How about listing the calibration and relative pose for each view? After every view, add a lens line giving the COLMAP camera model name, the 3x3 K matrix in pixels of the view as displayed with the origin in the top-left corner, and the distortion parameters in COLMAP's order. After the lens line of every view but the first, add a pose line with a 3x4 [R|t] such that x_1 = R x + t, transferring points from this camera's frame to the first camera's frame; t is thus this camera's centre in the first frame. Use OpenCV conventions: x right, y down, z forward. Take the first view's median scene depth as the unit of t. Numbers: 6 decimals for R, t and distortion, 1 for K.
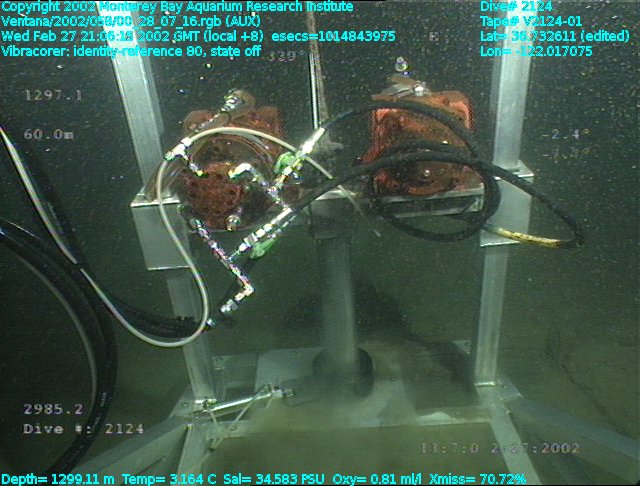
lens RADIAL K [[588.2, 0, 323.0], [0, 588.2, 243.6], [0, 0, 1]] dist [-0.033145, 0.000000]
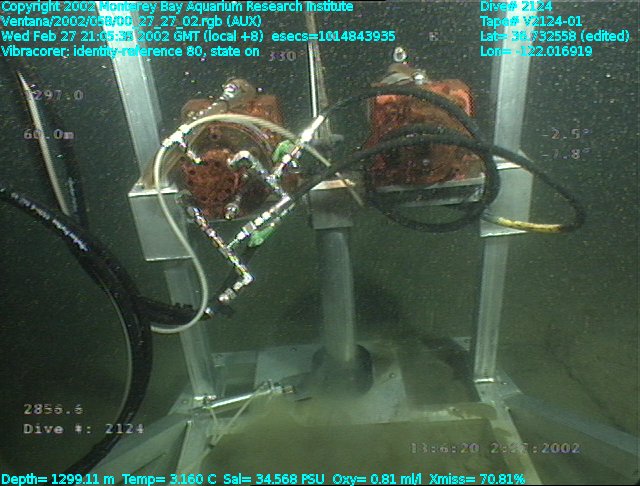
lens RADIAL K [[588.2, 0, 324.4], [0, 588.2, 245.5], [0, 0, 1]] dist [-0.033145, 0.000000]
pose [[0.999995, 0.000009, 0.003011, 0.000708], [-0.000033, 0.999968, 0.007991, 0.013088], [-0.003011, -0.007991, 0.999964, 0.006846]]
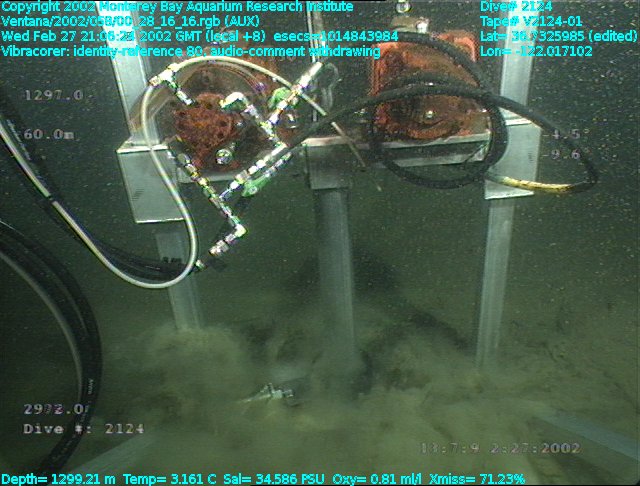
lens RADIAL K [[588.2, 0, 330.2], [0, 588.2, 249.9], [0, 0, 1]] dist [-0.033145, 0.000000]
pose [[0.999930, 0.004307, 0.011044, 0.006161], [-0.004354, 0.999981, 0.004296, 0.093773], [-0.011025, -0.004343, 0.999930, 0.051809]]
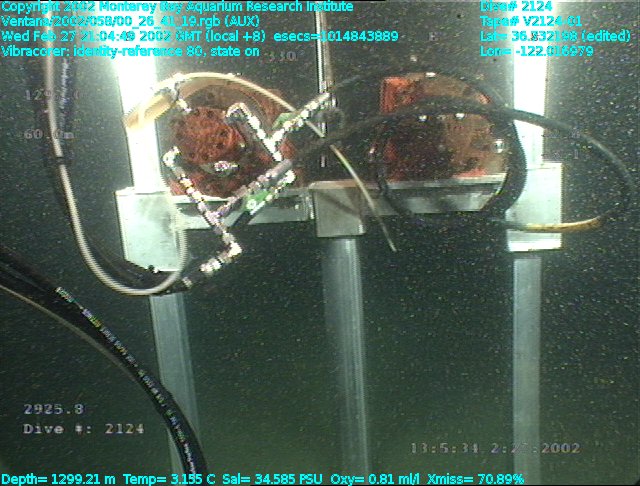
lens RADIAL K [[588.2, 0, 327.9], [0, 588.2, 242.4], [0, 0, 1]] dist [-0.033145, 0.000000]
pose [[0.999674, 0.008588, -0.024025, 0.023269], [-0.015633, 0.950353, -0.310781, 0.295586], [0.020163, 0.311056, 0.950178, 0.177623]]
